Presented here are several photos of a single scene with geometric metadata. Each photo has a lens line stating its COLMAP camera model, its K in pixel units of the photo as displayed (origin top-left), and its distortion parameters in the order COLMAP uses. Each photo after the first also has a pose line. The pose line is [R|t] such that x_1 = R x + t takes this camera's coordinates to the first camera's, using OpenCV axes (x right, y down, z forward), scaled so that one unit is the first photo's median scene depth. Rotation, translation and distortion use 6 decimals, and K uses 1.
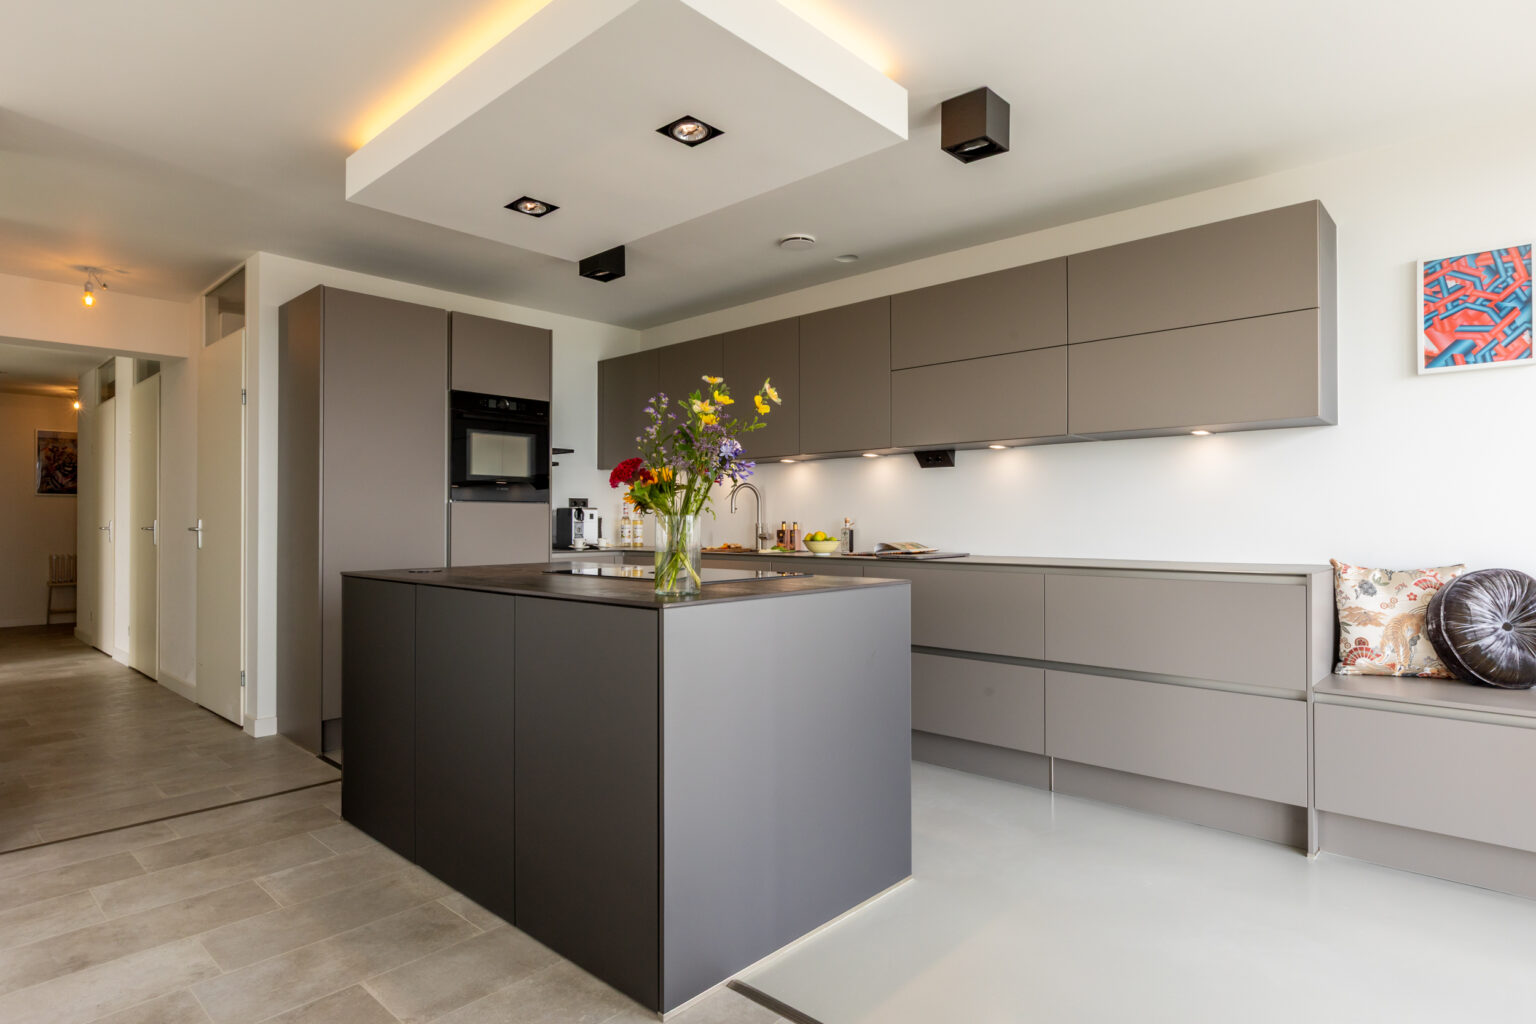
lens RADIAL K [[833.5, 0, 755.6], [0, 833.5, 515.3], [0, 0, 1]] dist [0.000920, -0.001514]
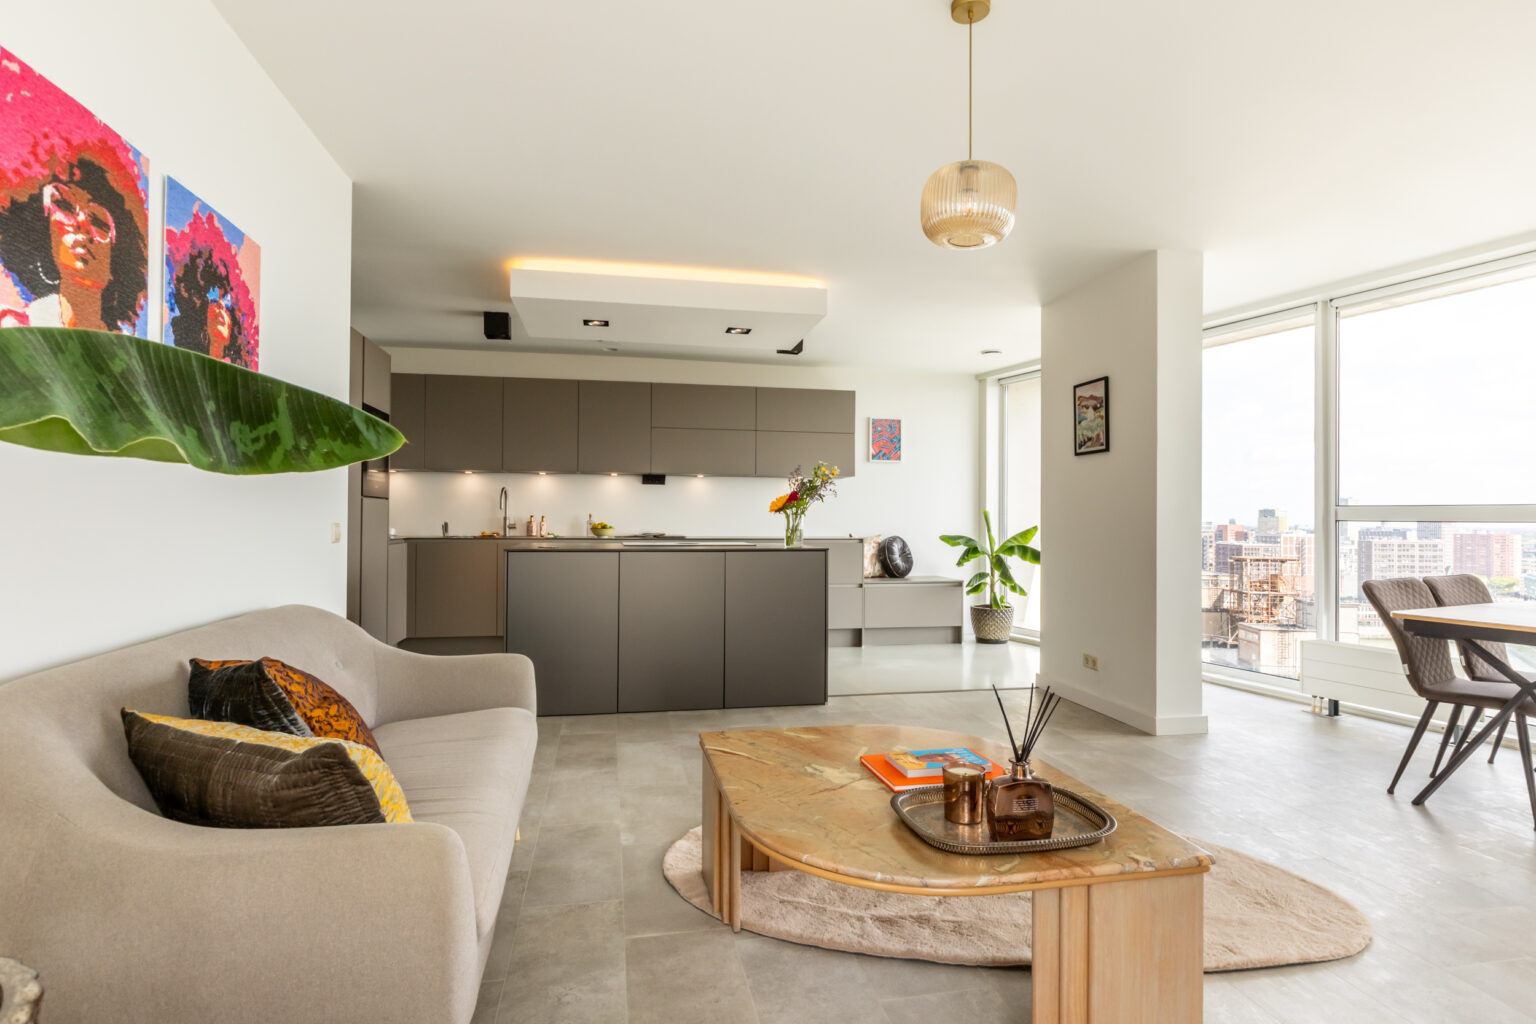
lens RADIAL K [[799.8, 0, 768.7], [0, 799.8, 517.4], [0, 0, 1]] dist [-0.002629, -0.001534]
pose [[0.585757, 0.006421, 0.810461, -1.288139], [-0.013989, 0.999900, 0.002189, 0.002759], [-0.810366, -0.012620, 0.585788, -0.187641]]
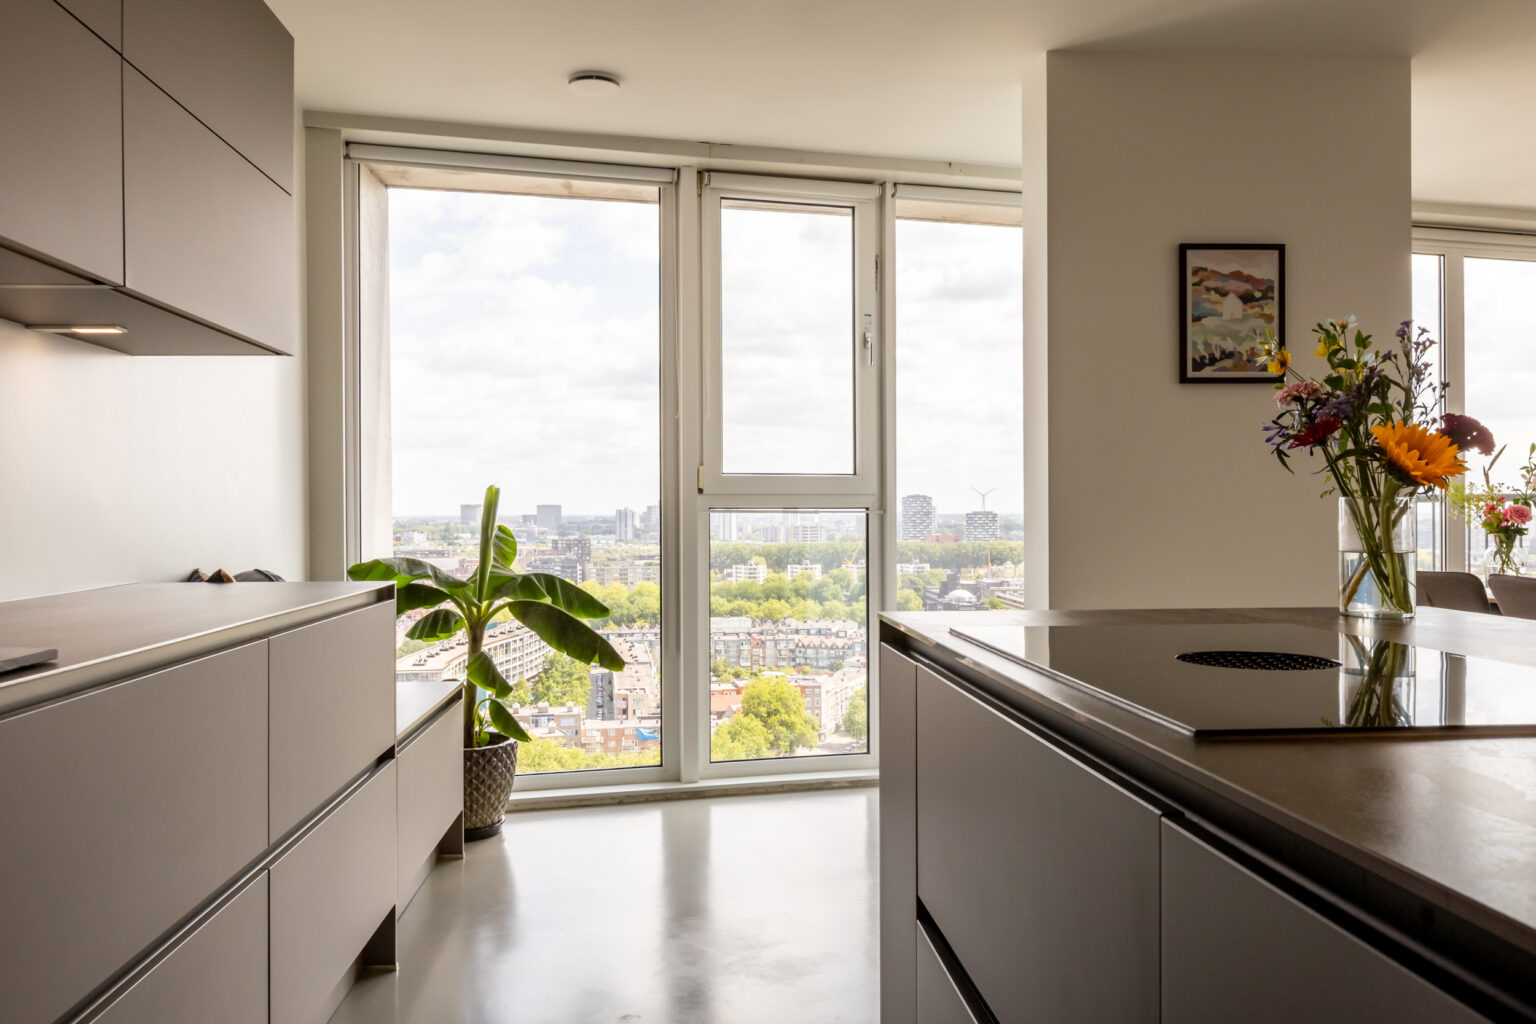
lens RADIAL K [[1220.7, 0, 769.6], [0, 1220.7, 511.4], [0, 0, 1]] dist [0.000643, -0.000541]
pose [[-0.736241, 0.002084, 0.676716, -0.265396], [-0.002152, 0.999983, -0.005420, 0.011345], [-0.676716, -0.005446, -0.736224, 1.295768]]
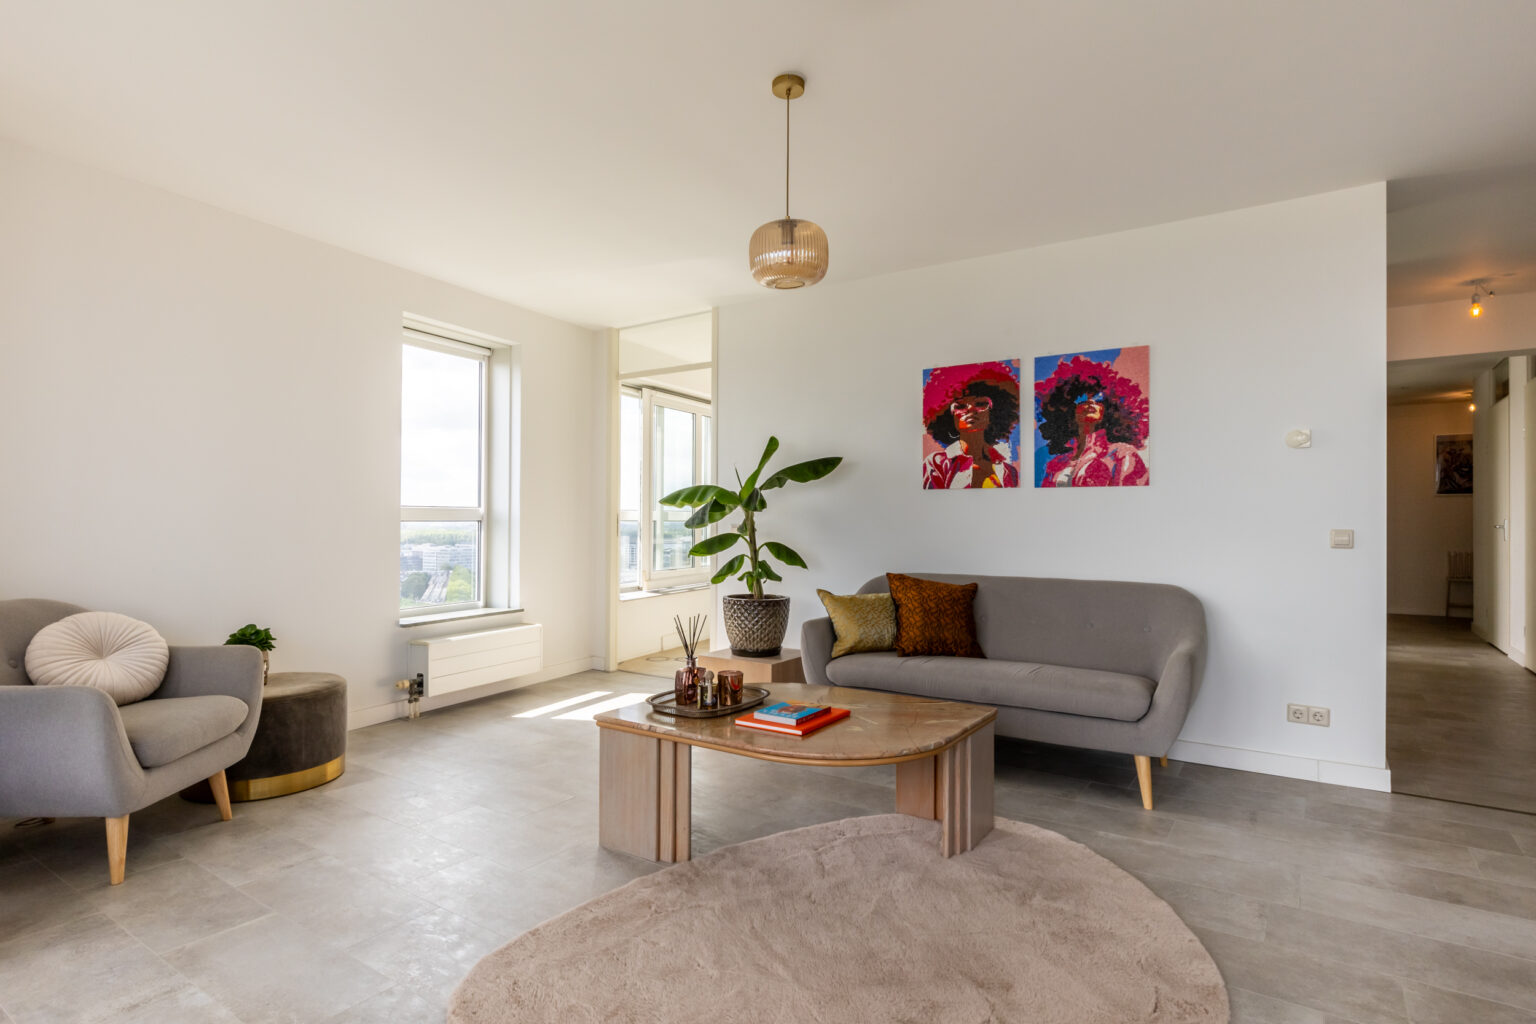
lens RADIAL K [[799.8, 0, 753.2], [0, 799.8, 513.6], [0, 0, 1]] dist [-0.002629, -0.001534]
pose [[0.146814, -0.004874, -0.989152, 0.095211], [0.004411, 0.999981, -0.004273, -0.000369], [0.989154, -0.003736, 0.146833, -0.084644]]
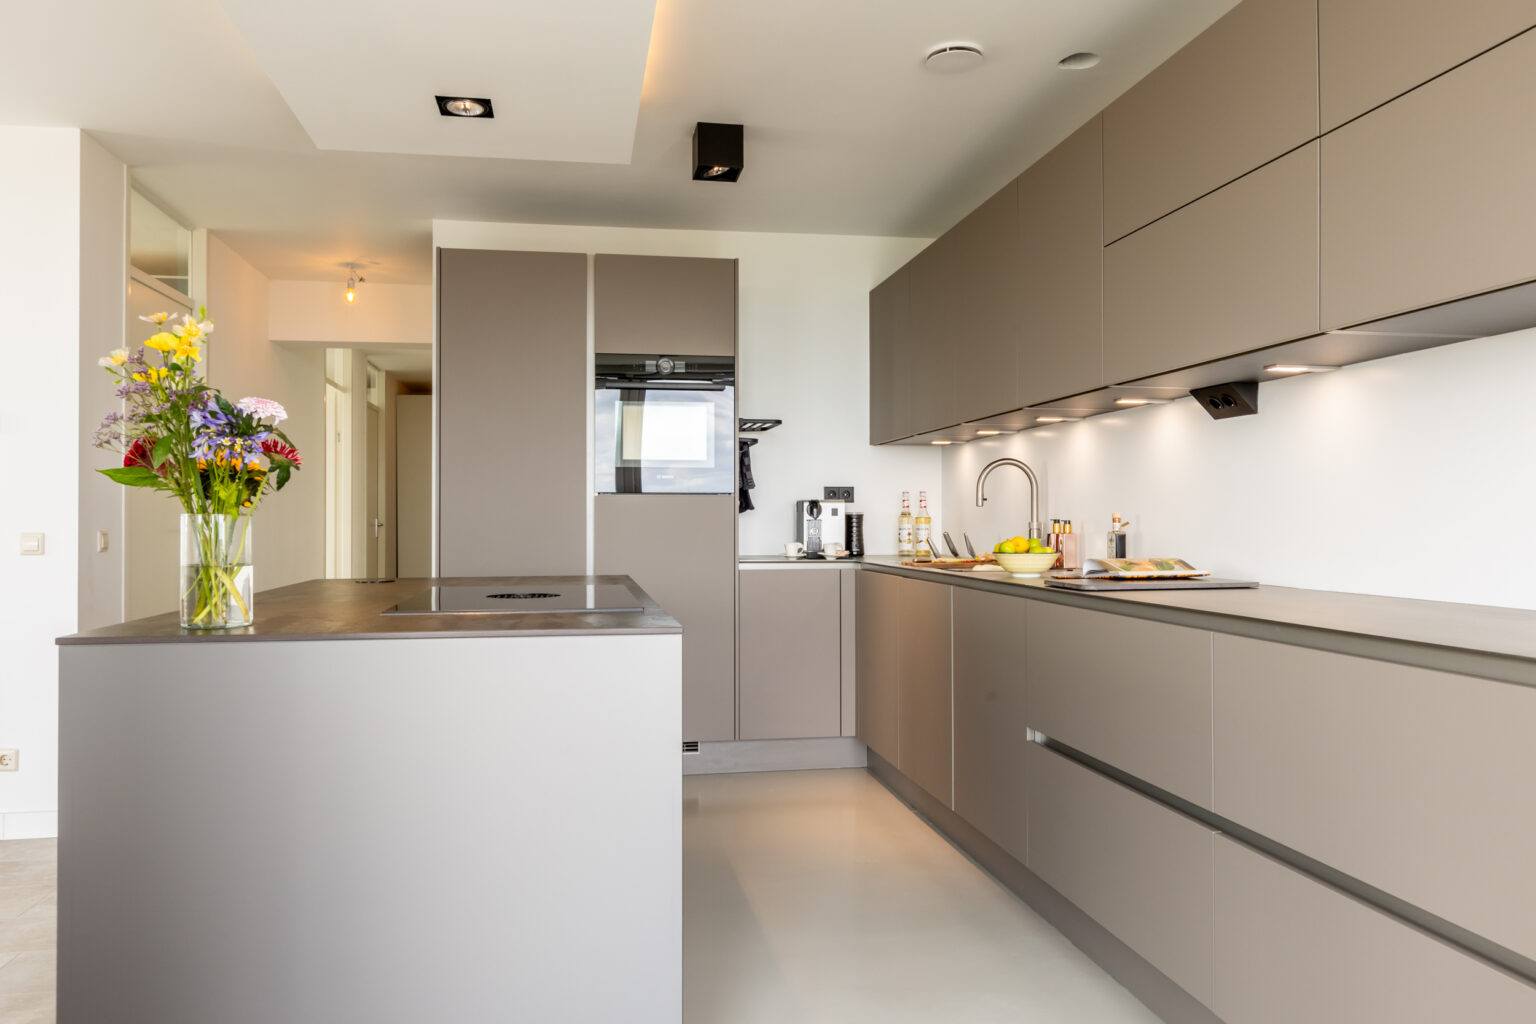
lens RADIAL K [[1100.7, 0, 740.3], [0, 1100.7, 510.7], [0, 0, 1]] dist [-0.002045, 0.003141]
pose [[0.791667, -0.004312, -0.610938, 0.530841], [0.005909, 0.999982, 0.000599, -0.001239], [0.610924, -0.004085, 0.791678, 0.351816]]
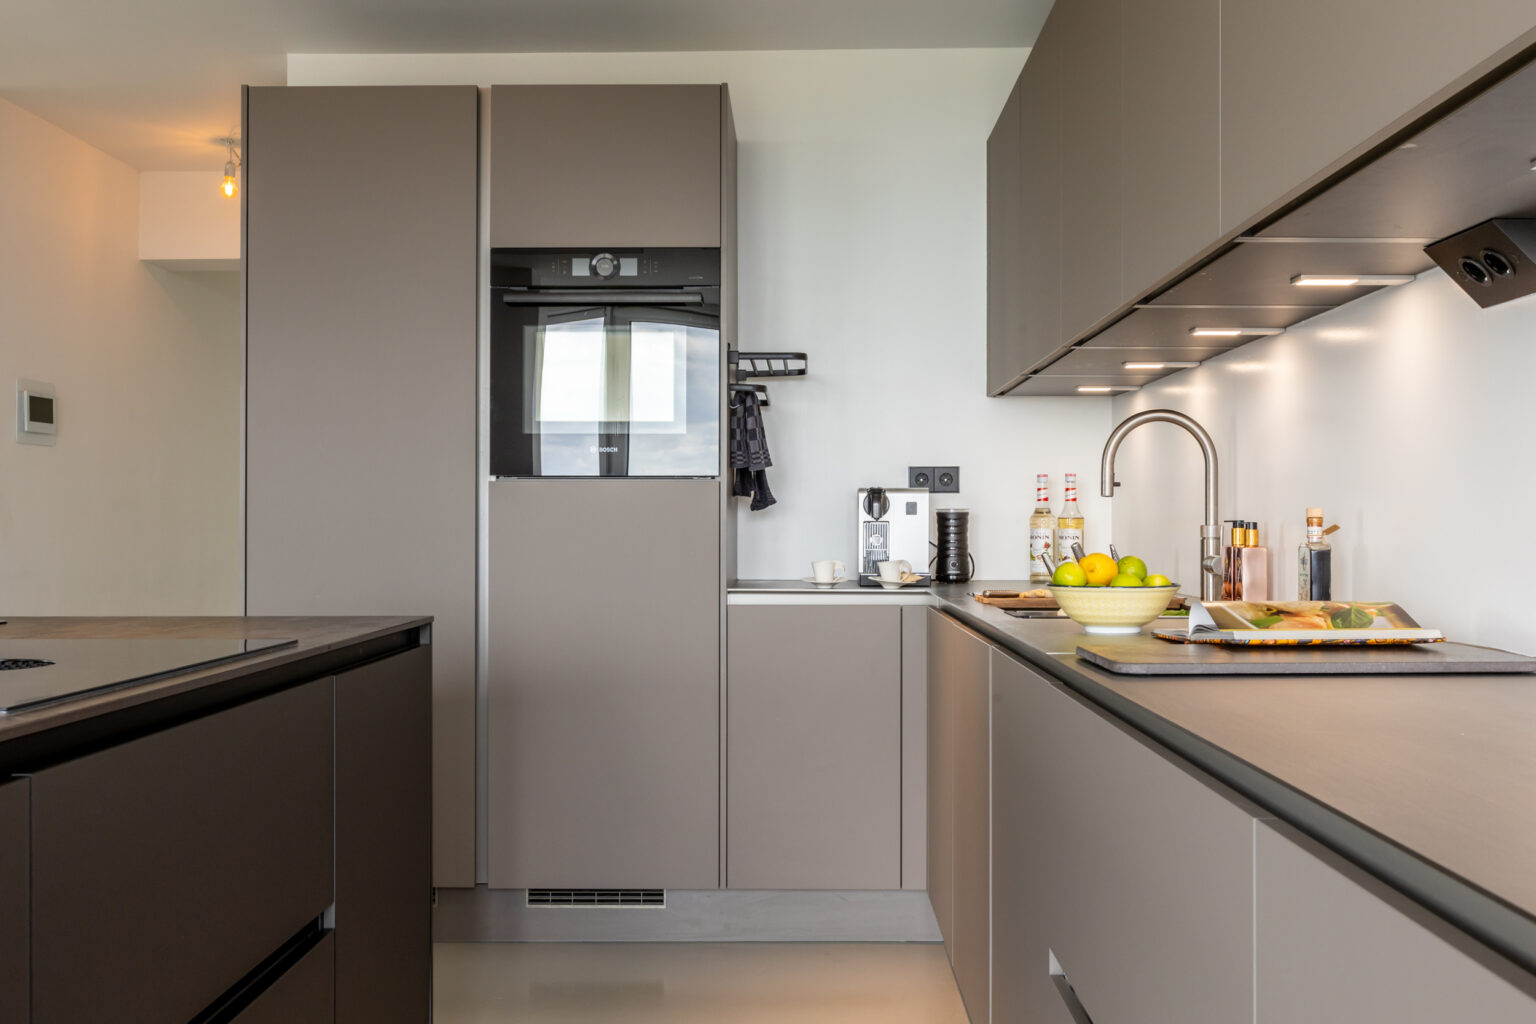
lens RADIAL K [[1489.6, 0, 741.7], [0, 1489.6, 519.0], [0, 0, 1]] dist [-0.010142, 0.000000]
pose [[0.669557, 0.000536, -0.742761, 0.521971], [0.005275, 0.999971, 0.005477, 0.003971], [0.742742, -0.007585, 0.669534, 0.727505]]
